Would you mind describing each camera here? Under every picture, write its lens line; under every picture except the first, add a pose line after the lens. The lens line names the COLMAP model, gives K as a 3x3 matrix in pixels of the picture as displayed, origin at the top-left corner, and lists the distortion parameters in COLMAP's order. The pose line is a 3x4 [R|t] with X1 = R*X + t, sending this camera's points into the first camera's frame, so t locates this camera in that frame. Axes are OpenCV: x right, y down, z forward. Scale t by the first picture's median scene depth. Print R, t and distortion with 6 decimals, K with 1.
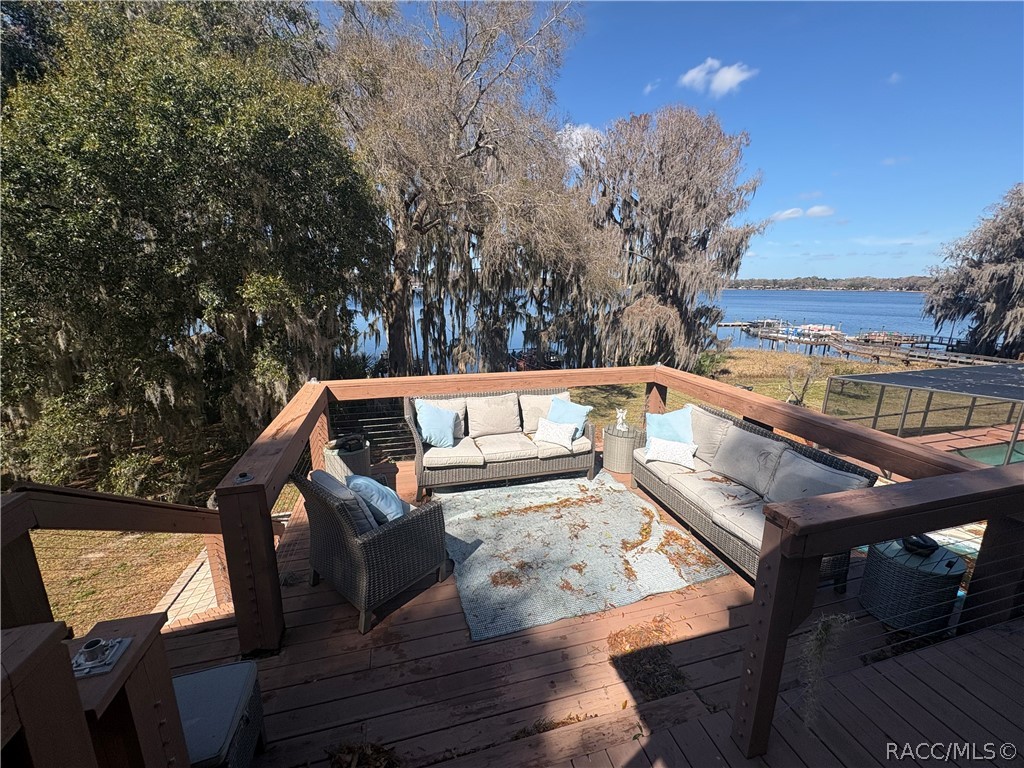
lens RADIAL K [[415.3, 0, 512.0], [0, 415.3, 384.0], [0, 0, 1]] dist [0.000655, 0.000195]
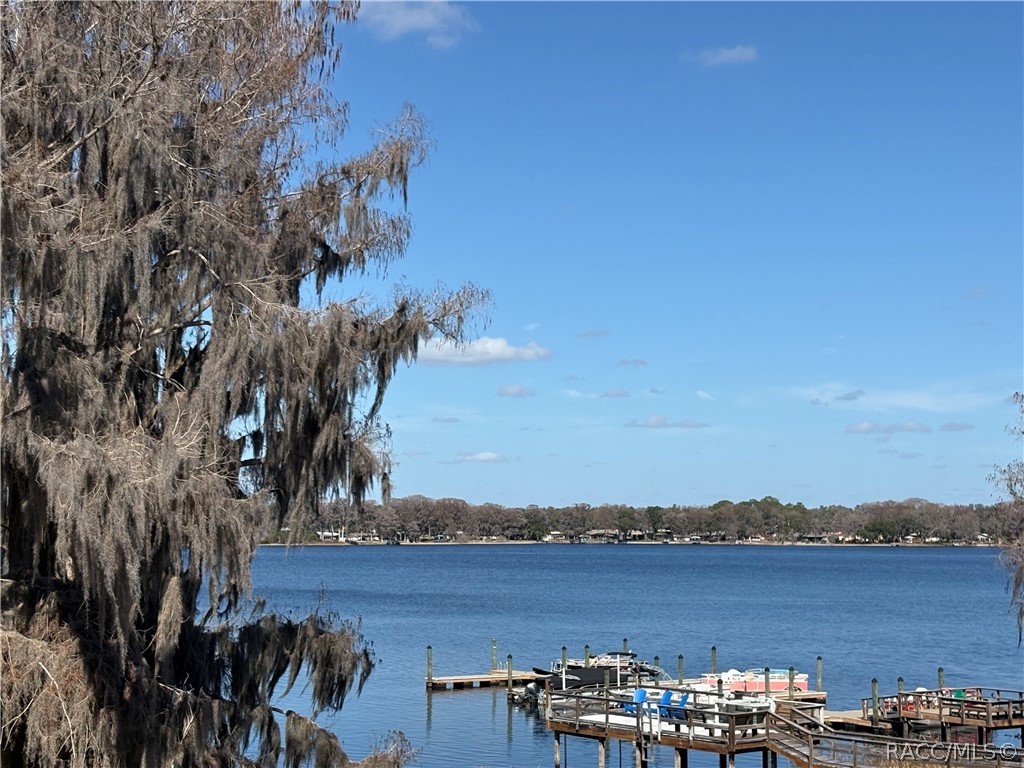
lens RADIAL K [[1767.7, 0, 515.0], [0, 1767.7, 371.1], [0, 0, 1]] dist [0.230018, -0.363743]
pose [[0.889876, 0.034984, 0.454859, 0.384297], [0.111341, 0.950250, -0.290911, -0.038381], [-0.442407, 0.309519, 0.841709, 0.151066]]
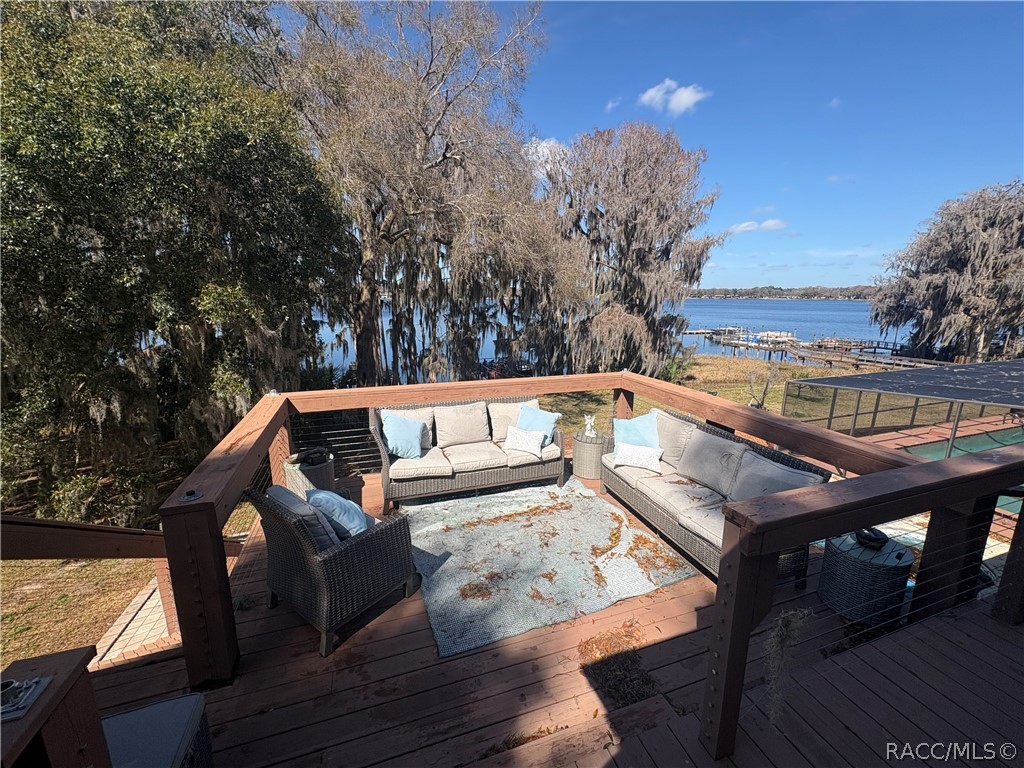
lens RADIAL K [[414.7, 0, 511.0], [0, 414.7, 385.3], [0, 0, 1]] dist [0.001042, -0.000127]
pose [[0.997784, -0.017378, 0.064232, 0.004189], [0.018649, 0.999641, -0.019241, 0.001323], [-0.063874, 0.020397, 0.997749, 0.002498]]
